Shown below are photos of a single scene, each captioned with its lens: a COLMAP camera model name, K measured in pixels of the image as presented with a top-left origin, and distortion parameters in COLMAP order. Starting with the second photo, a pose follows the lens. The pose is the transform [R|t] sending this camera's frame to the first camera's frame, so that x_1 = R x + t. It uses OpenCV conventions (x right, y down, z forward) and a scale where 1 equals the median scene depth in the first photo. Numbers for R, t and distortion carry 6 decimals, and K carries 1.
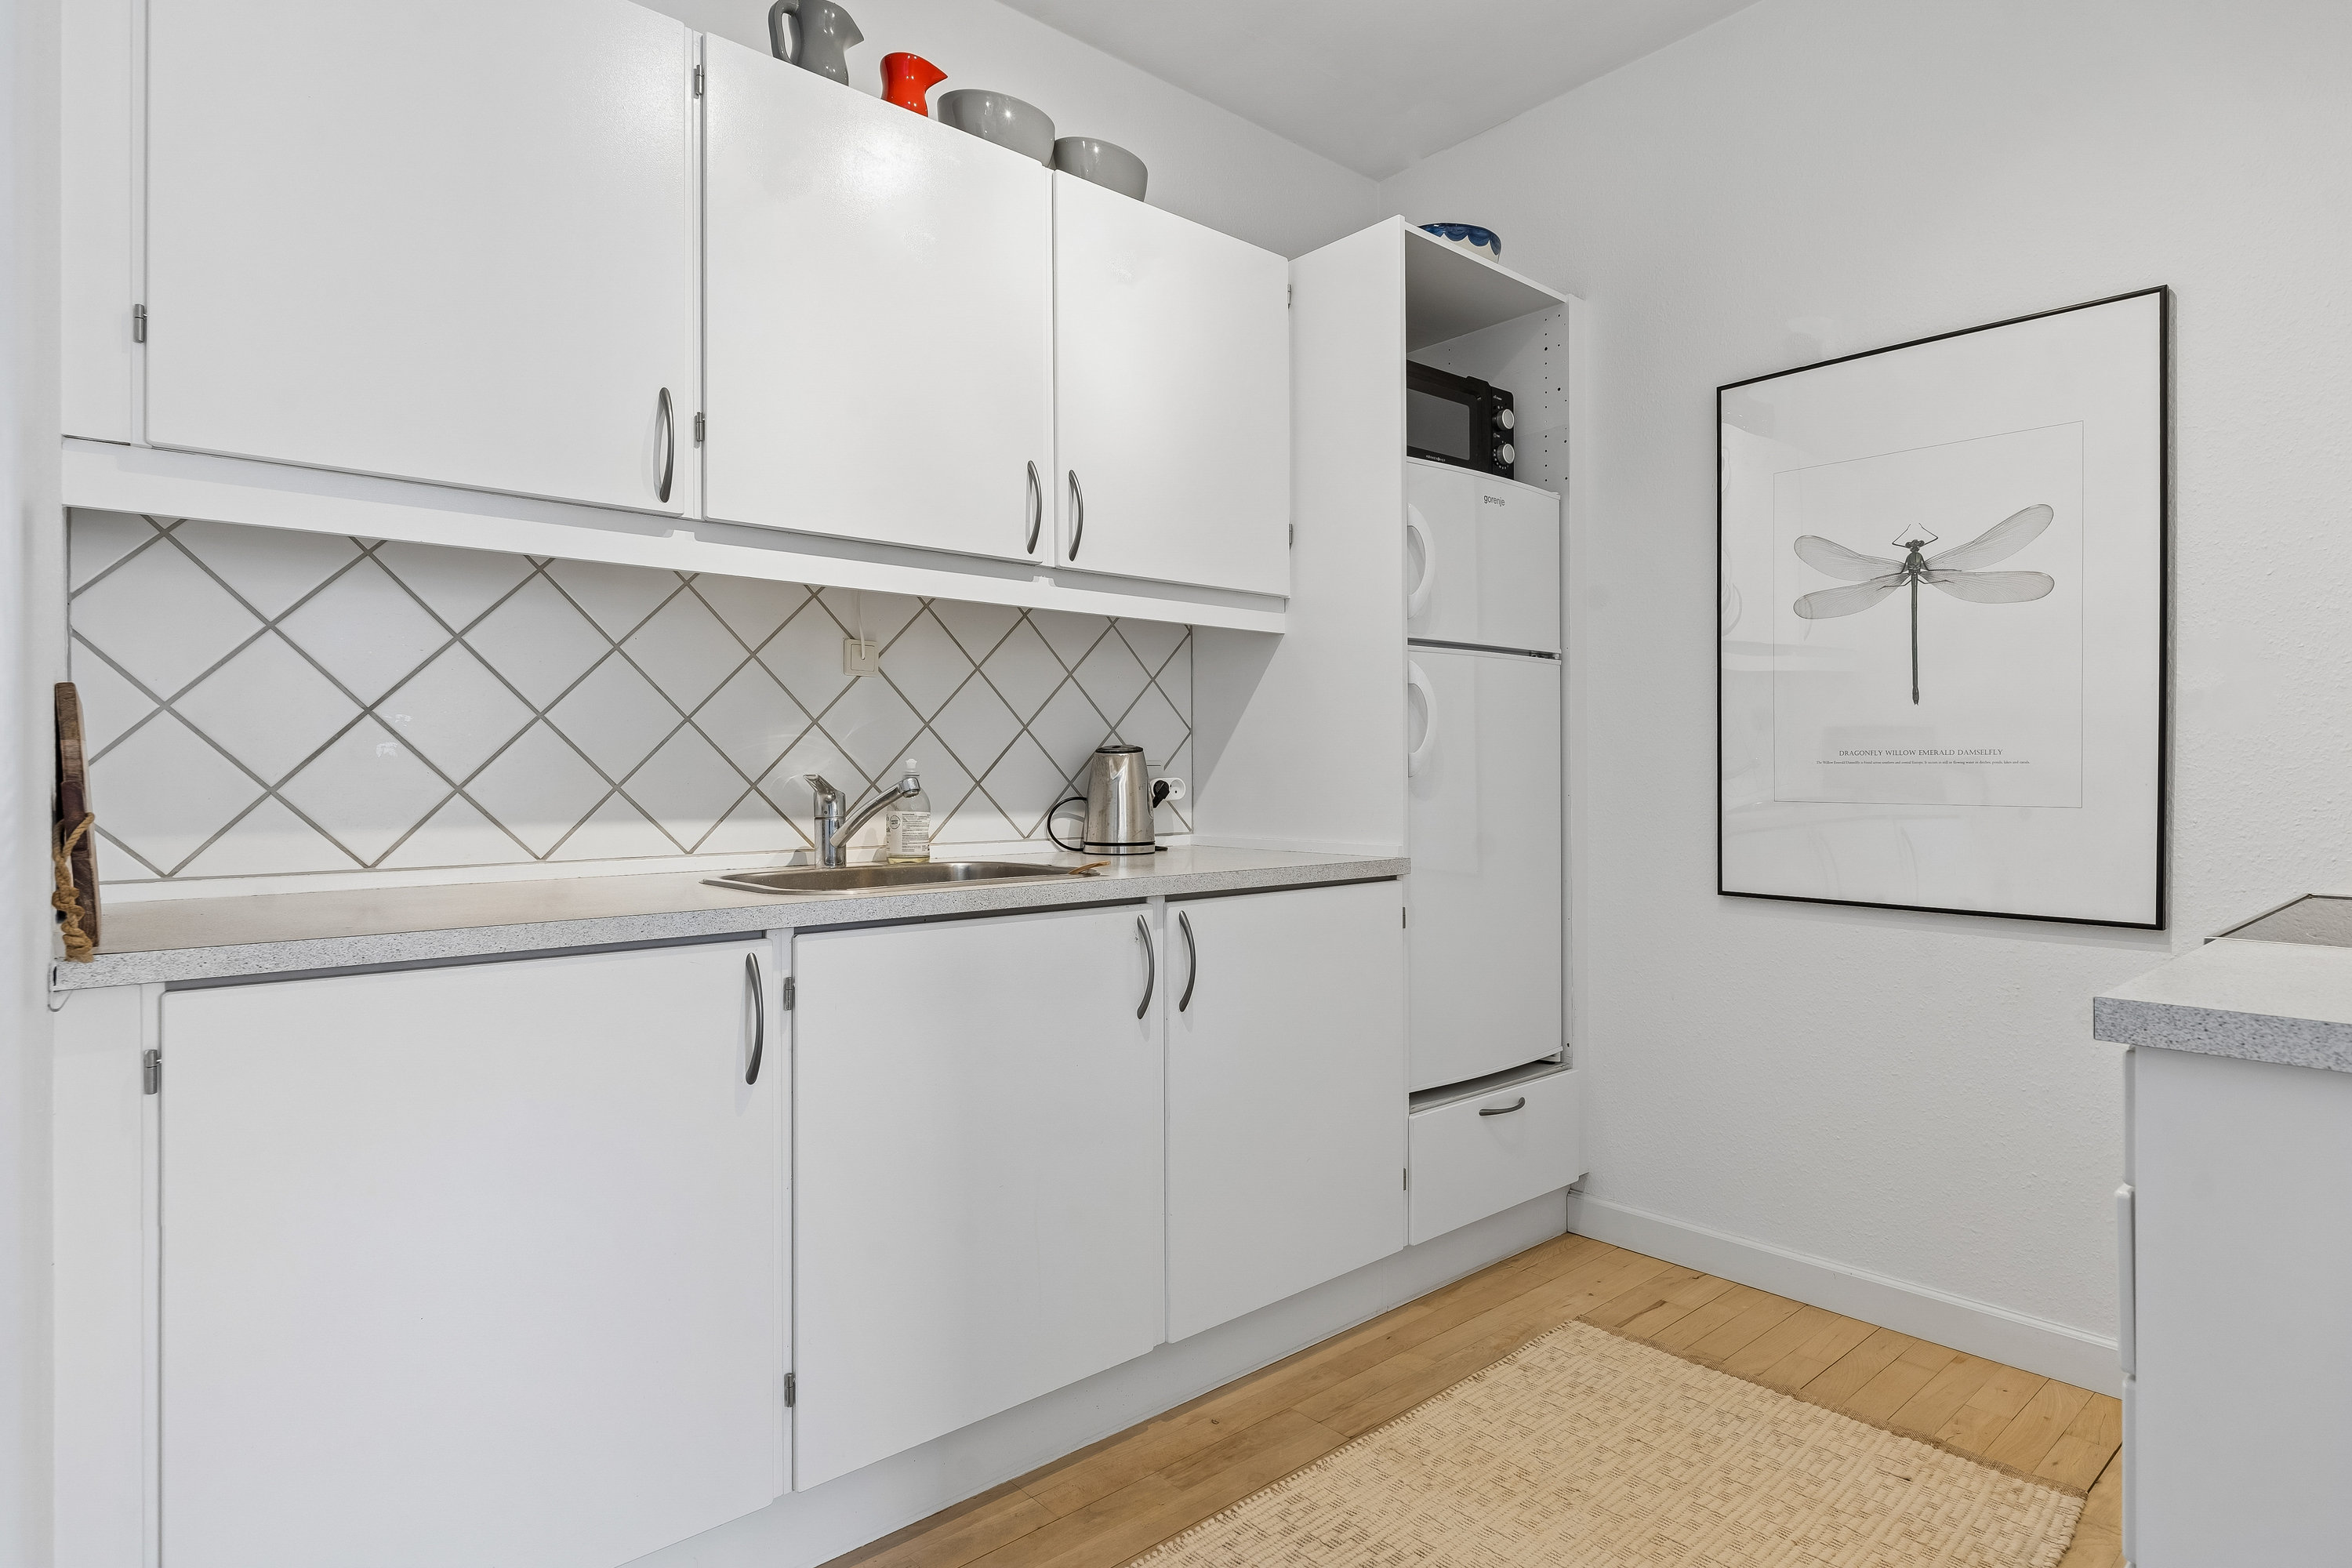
lens RADIAL K [[1259.3, 0, 1185.3], [0, 1259.3, 774.3], [0, 0, 1]] dist [-0.005239, -0.000673]
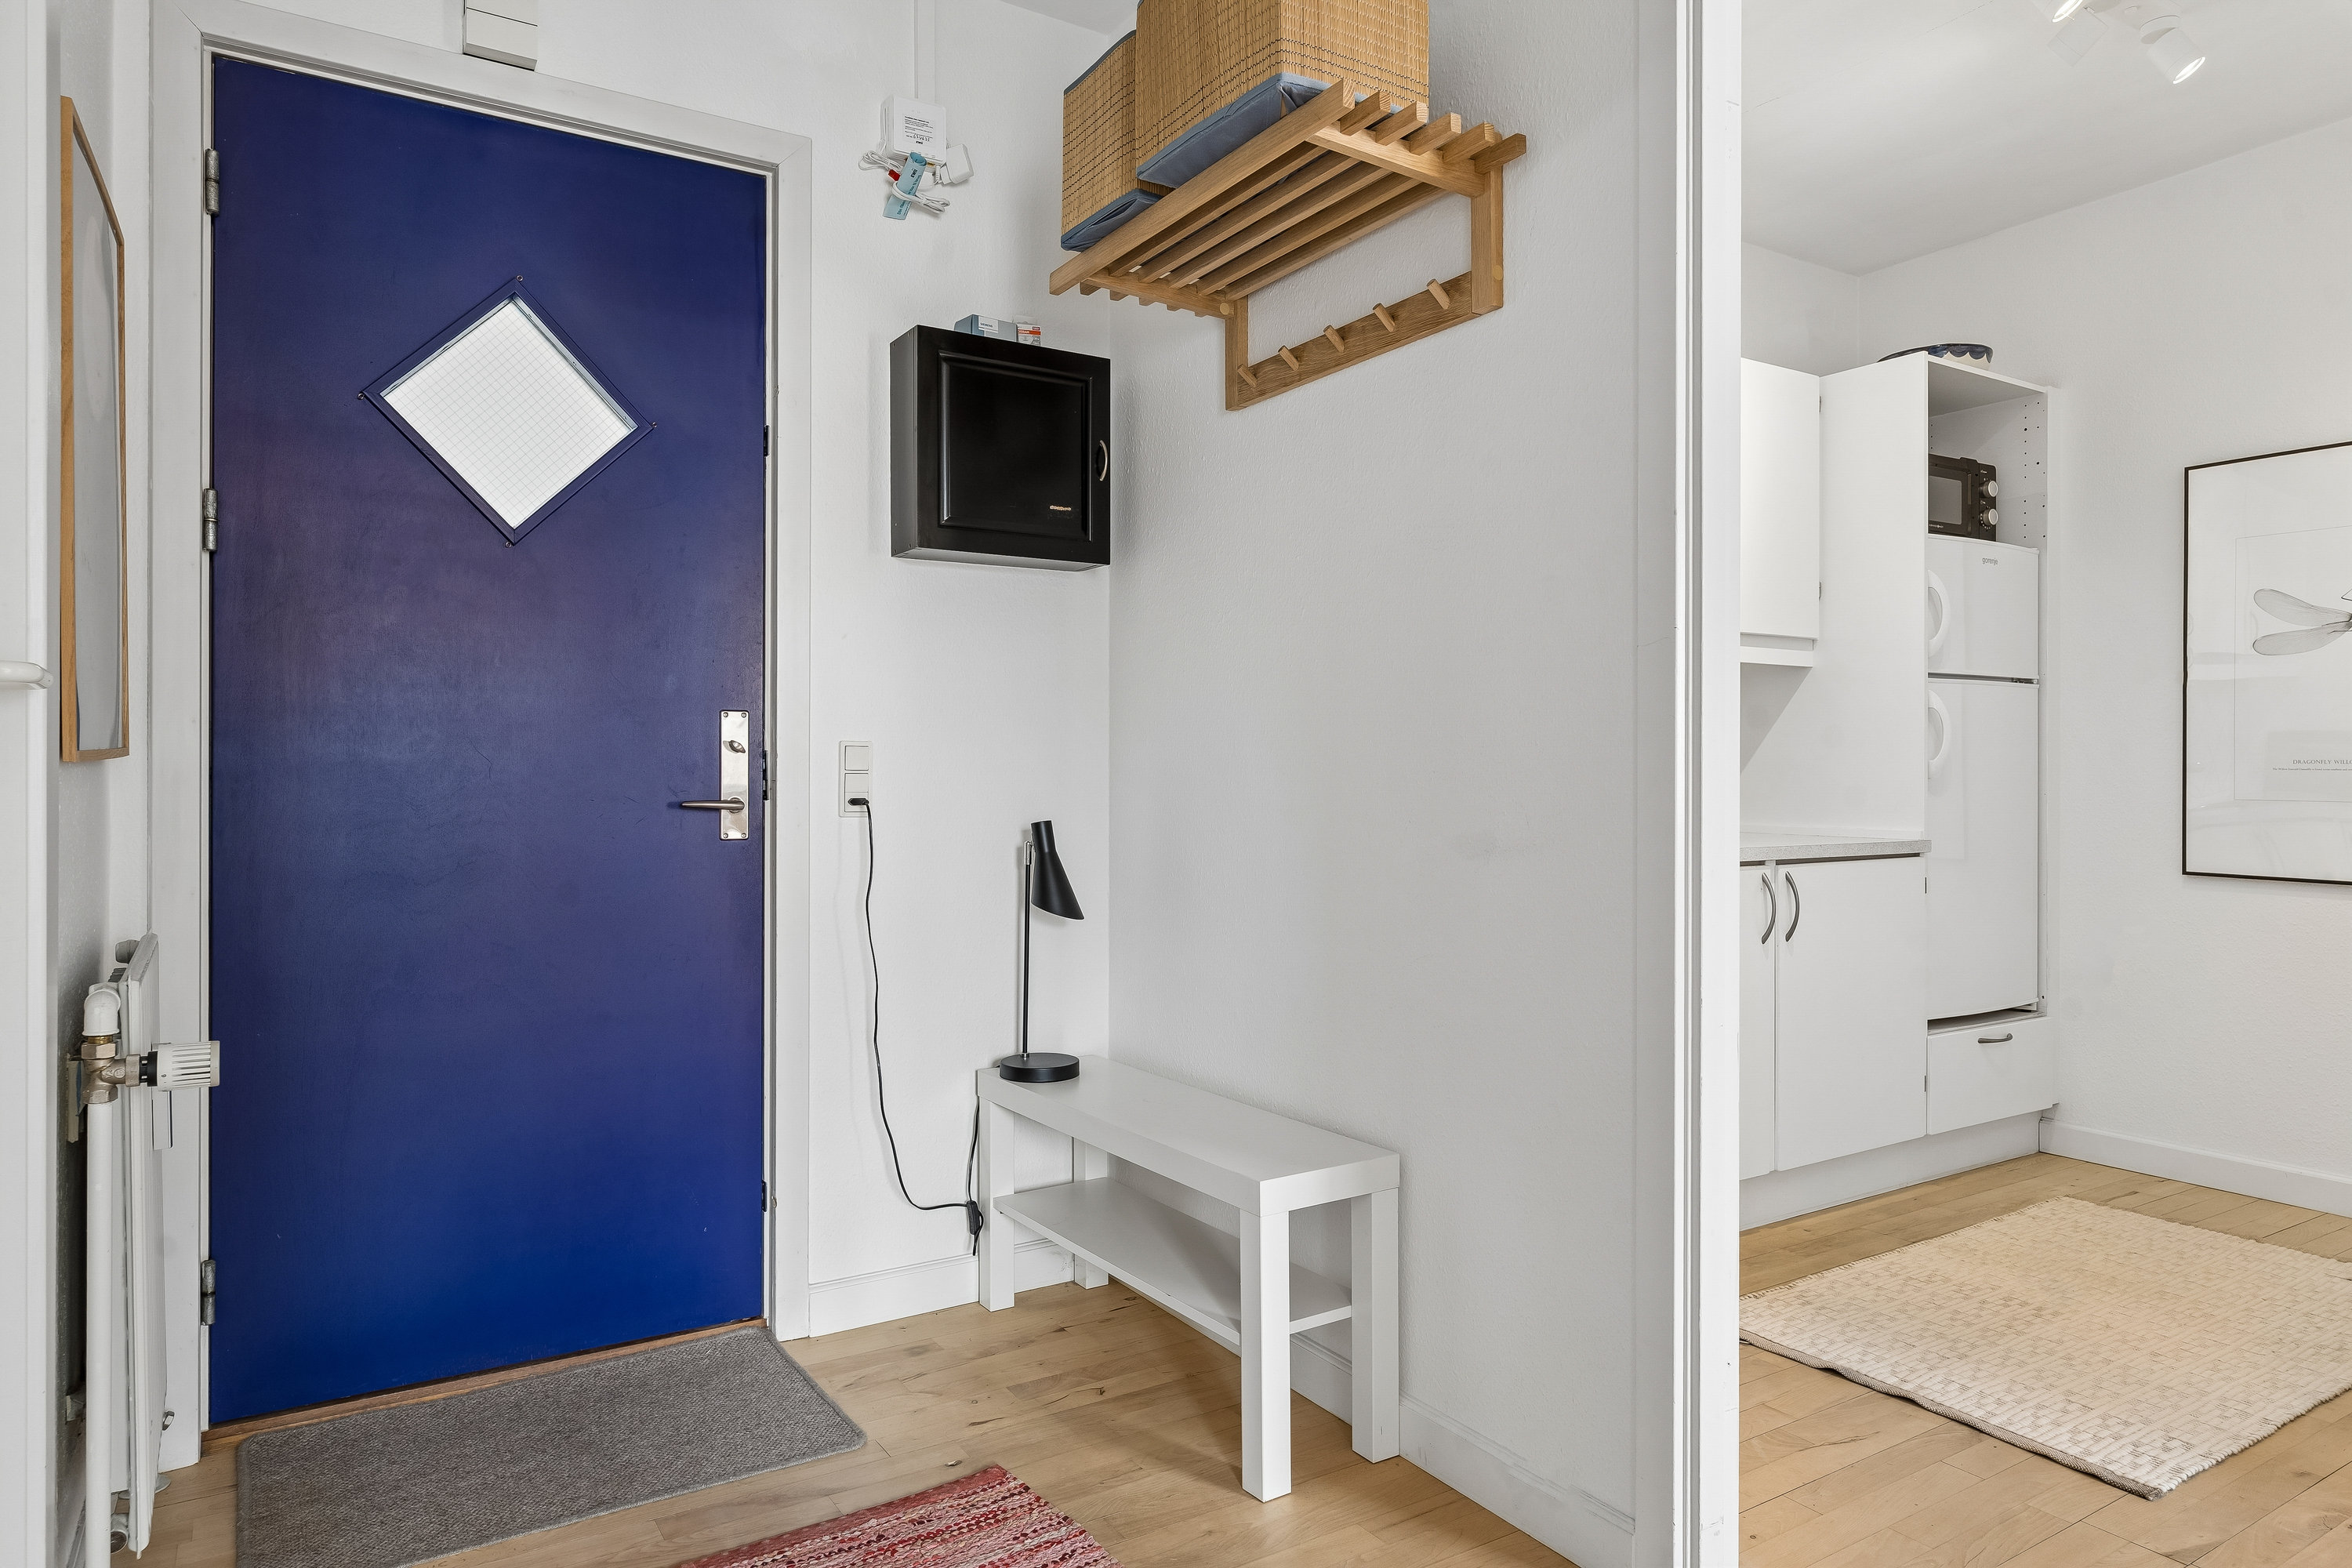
lens RADIAL K [[1441.9, 0, 1183.4], [0, 1441.9, 772.7], [0, 0, 1]] dist [0.006024, -0.004658]
pose [[0.987490, 0.006622, -0.157543, -0.331351], [-0.006436, 0.999978, 0.001693, -0.001767], [0.157551, -0.000658, 0.987511, -0.573696]]
